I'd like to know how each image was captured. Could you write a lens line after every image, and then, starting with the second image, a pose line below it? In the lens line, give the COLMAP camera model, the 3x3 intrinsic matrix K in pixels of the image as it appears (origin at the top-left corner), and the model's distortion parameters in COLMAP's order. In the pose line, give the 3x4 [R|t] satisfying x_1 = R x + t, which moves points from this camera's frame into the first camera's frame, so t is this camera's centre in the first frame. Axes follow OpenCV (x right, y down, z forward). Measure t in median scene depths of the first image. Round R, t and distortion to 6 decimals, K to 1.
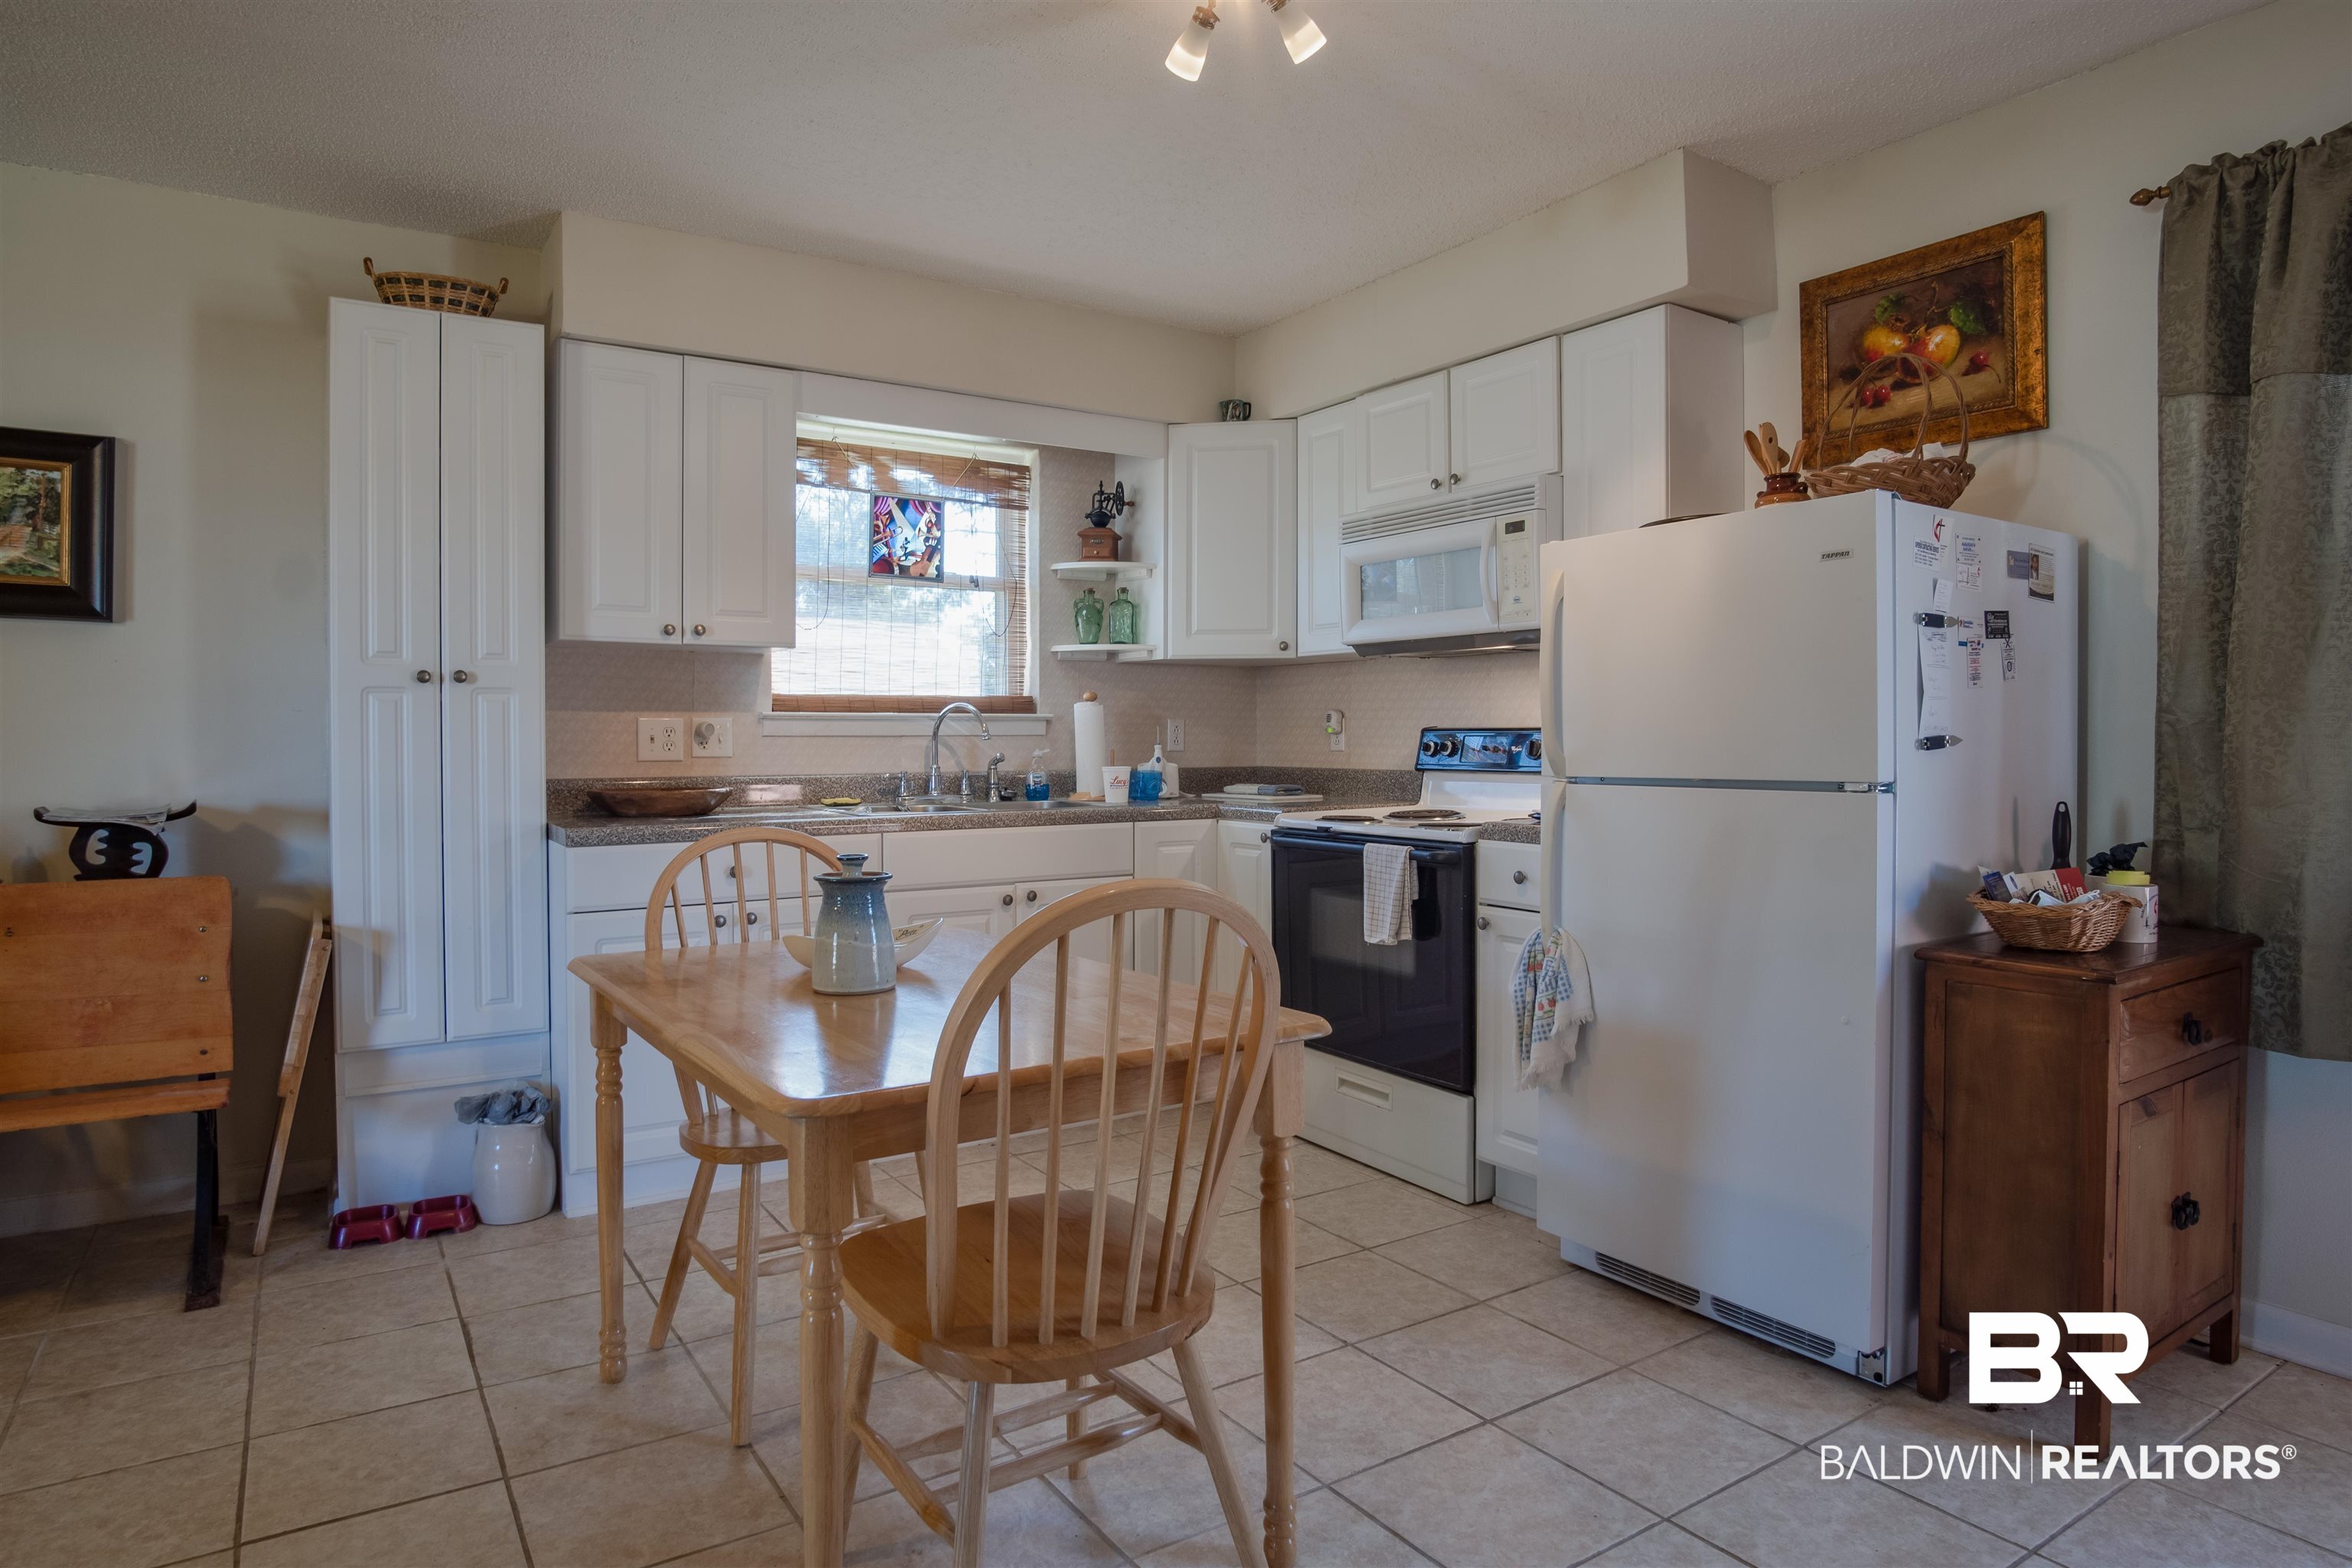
lens RADIAL K [[1340.4, 0, 1171.0], [0, 1340.4, 755.0], [0, 0, 1]] dist [-0.041894, 0.001199]
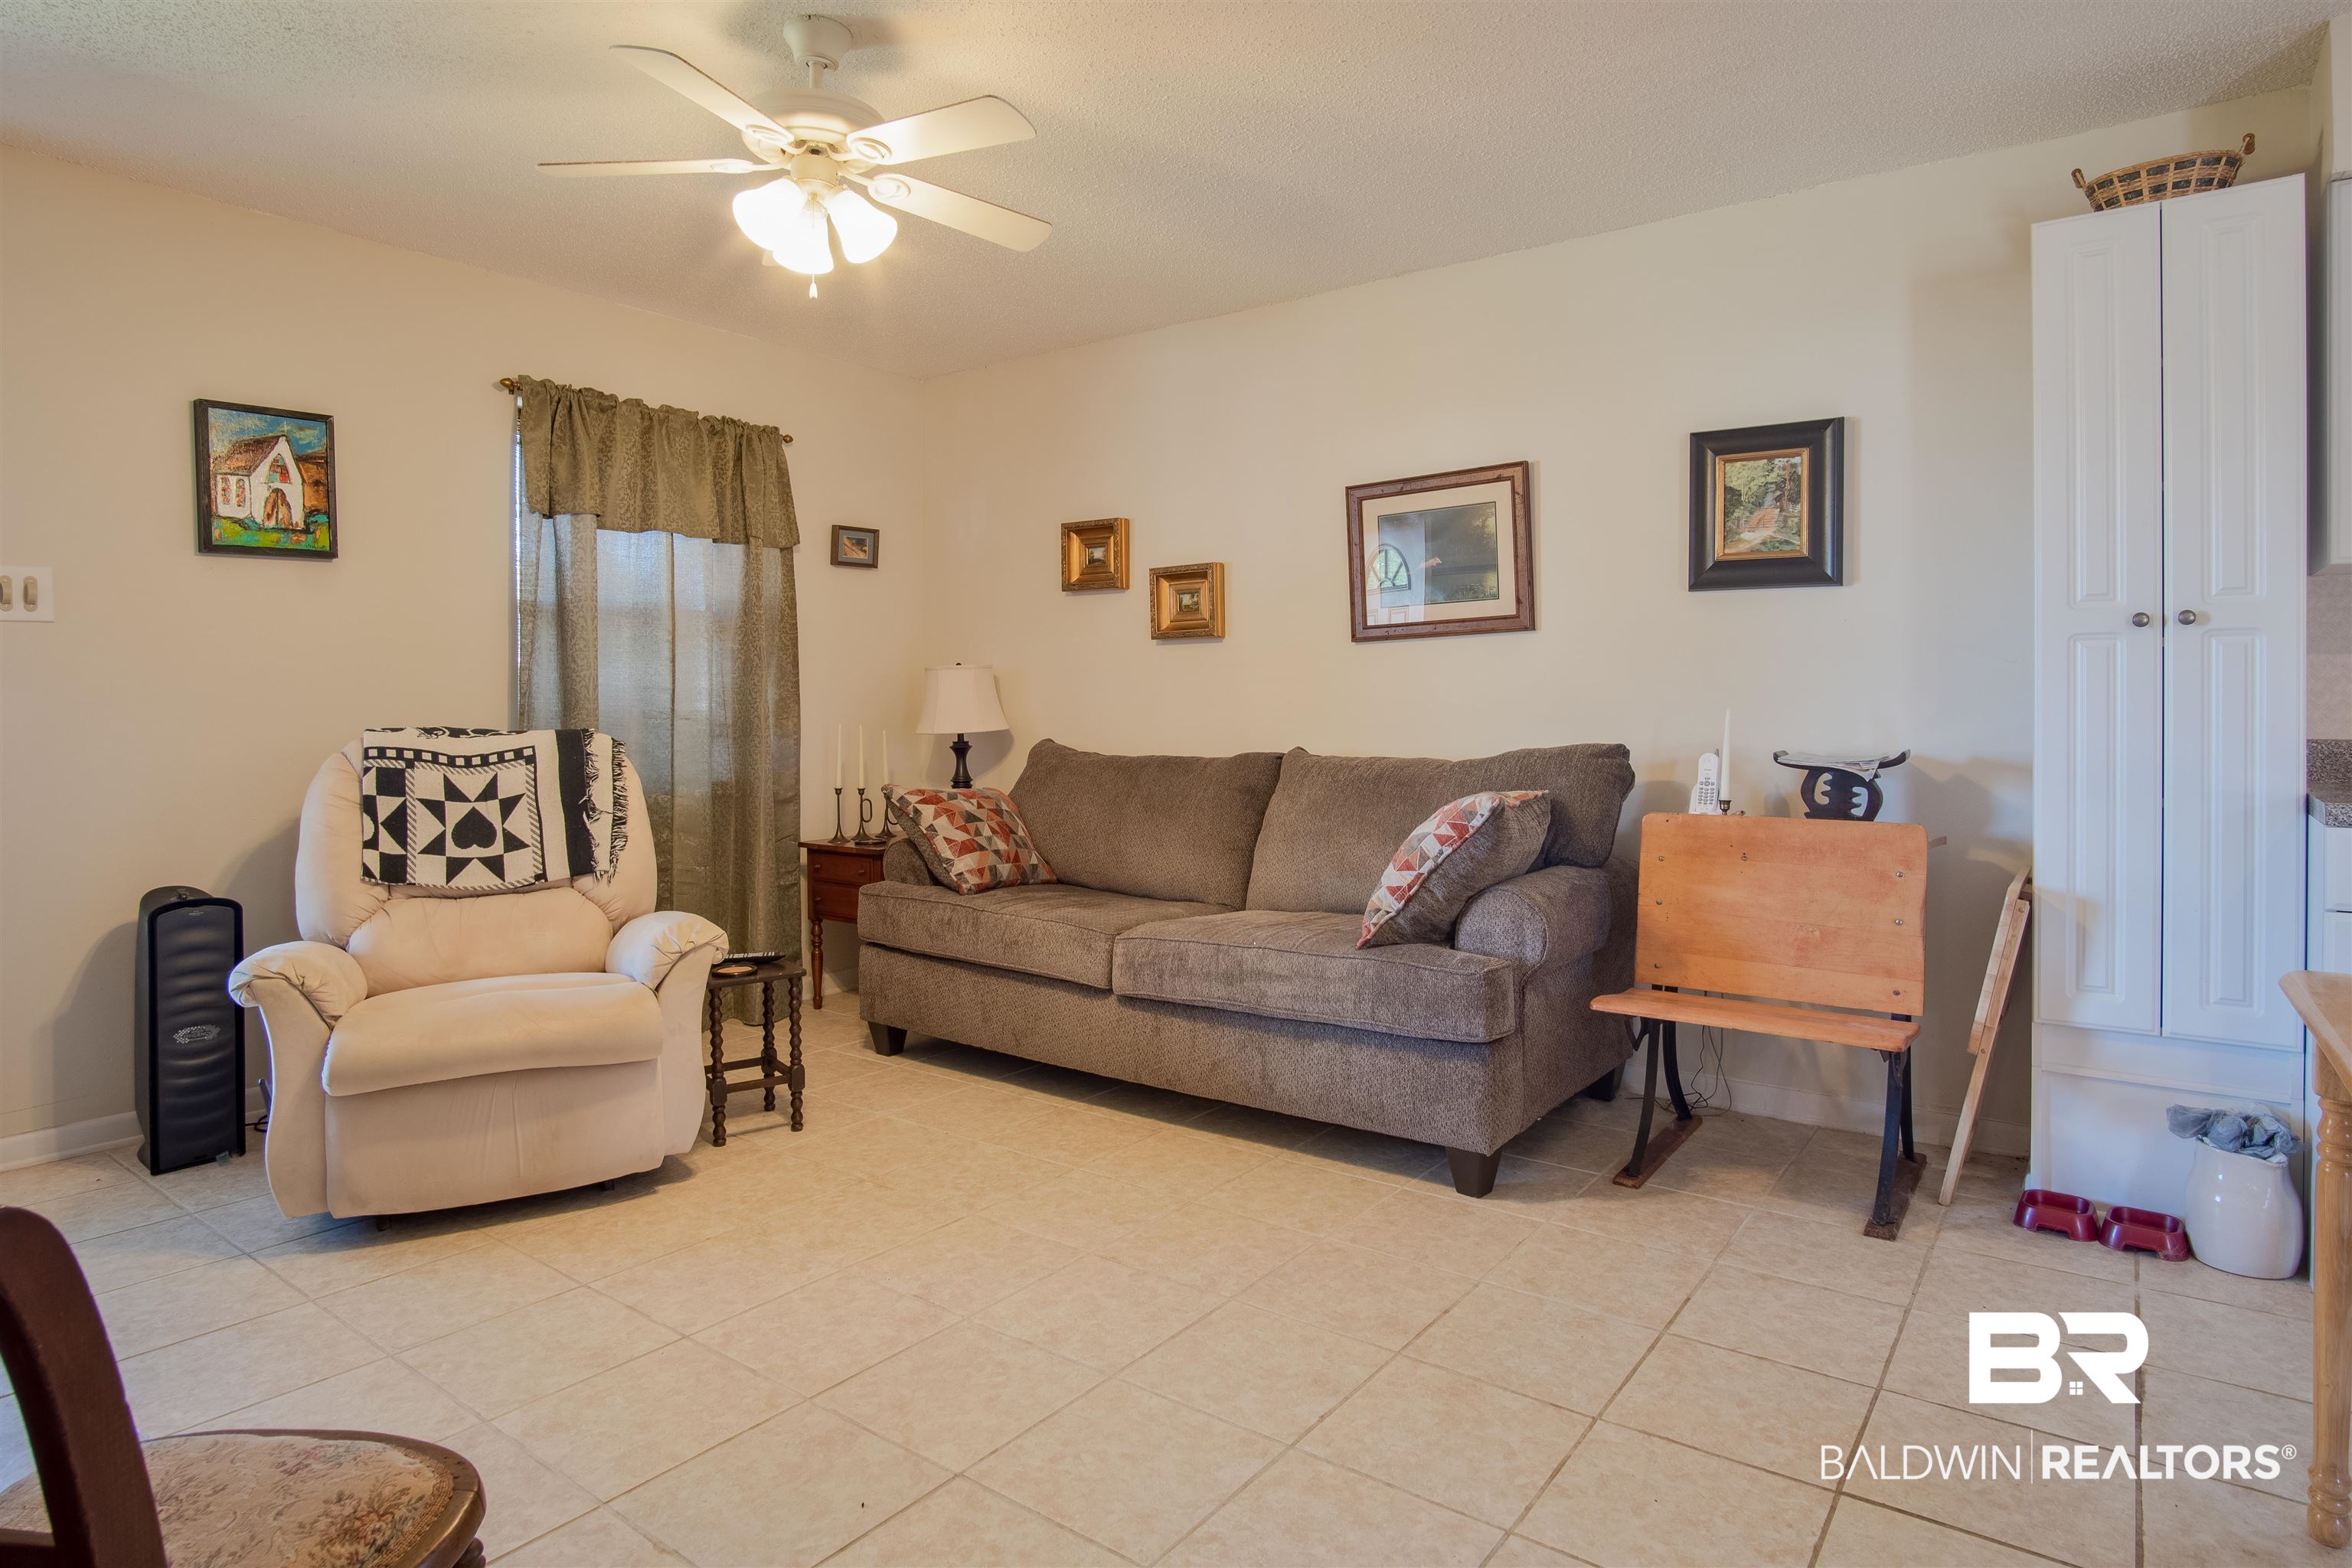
lens RADIAL K [[1296.8, 0, 1199.6], [0, 1296.8, 715.8], [0, 0, 1]] dist [-0.030270, 0.008781]
pose [[0.353154, 0.012674, -0.935479, 0.015040], [-0.006378, 0.999918, 0.011139, -0.000338], [0.935543, 0.002033, 0.353206, 0.110197]]
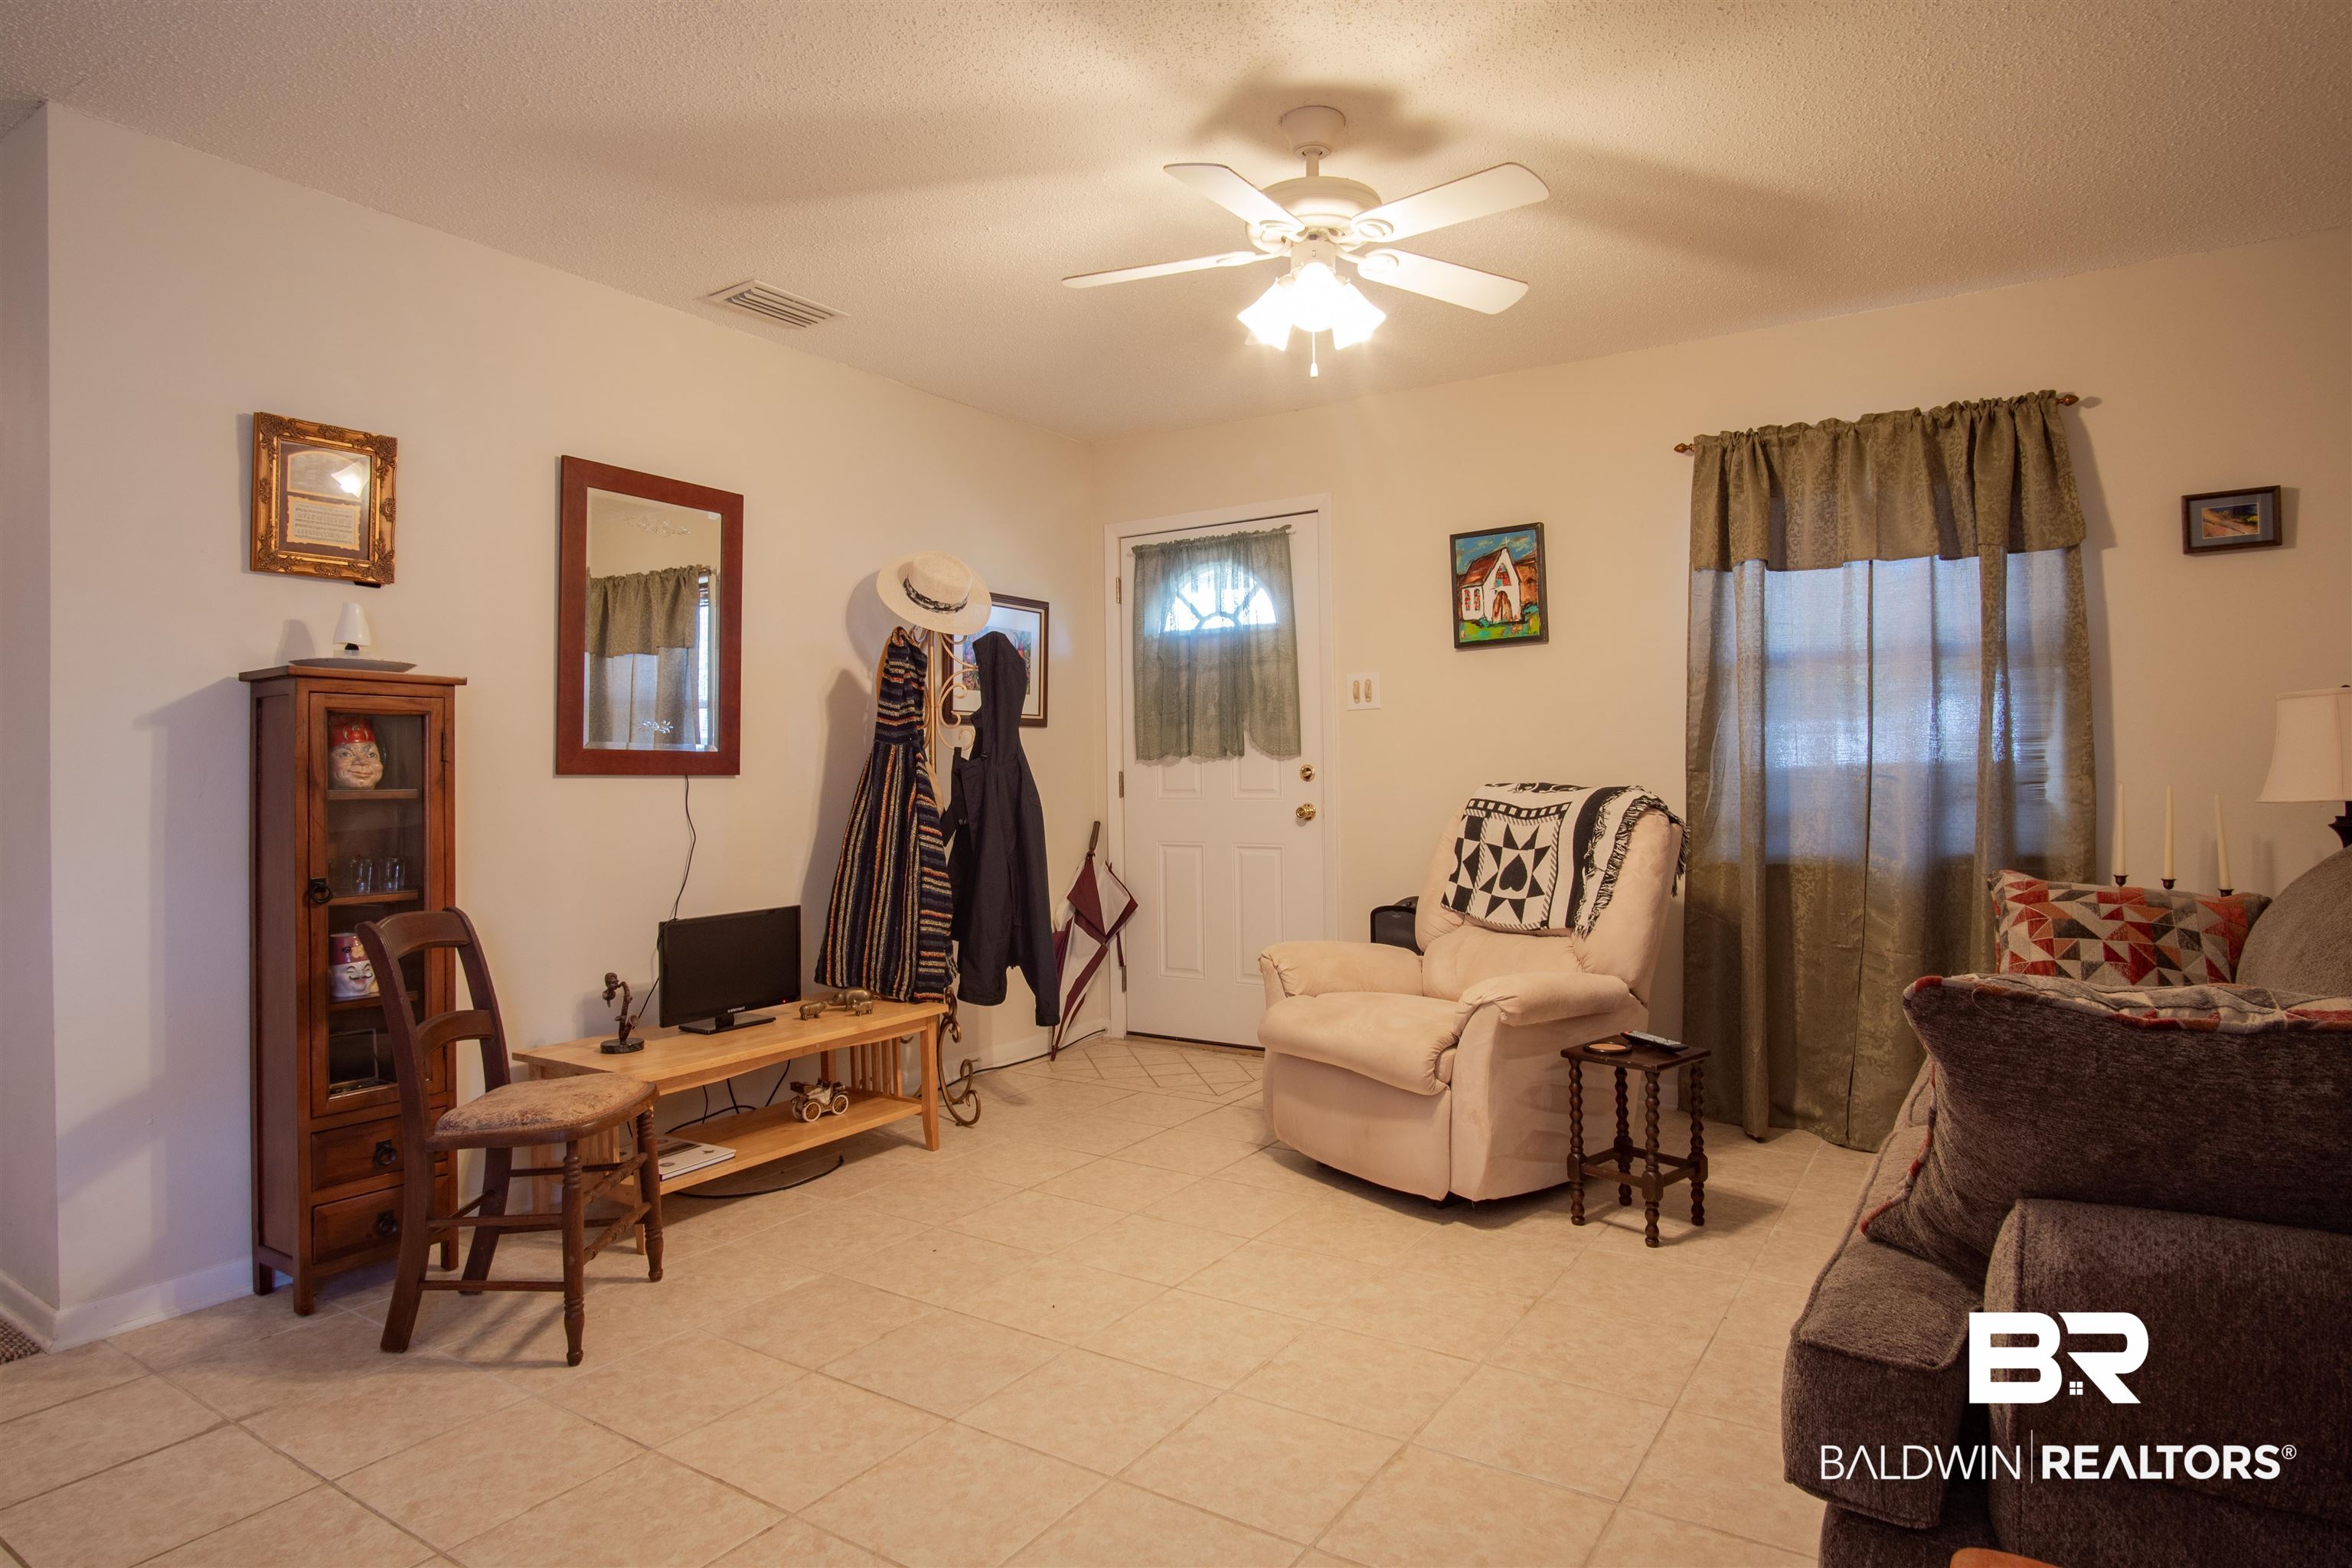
lens RADIAL K [[1287.9, 0, 1127.9], [0, 1287.9, 754.1], [0, 0, 1]] dist [-0.033267, 0.000828]
pose [[-0.920189, 0.011745, -0.391298, -0.438991], [0.013889, 0.999900, -0.002650, -0.005238], [0.391228, -0.007873, -0.920260, 0.986833]]
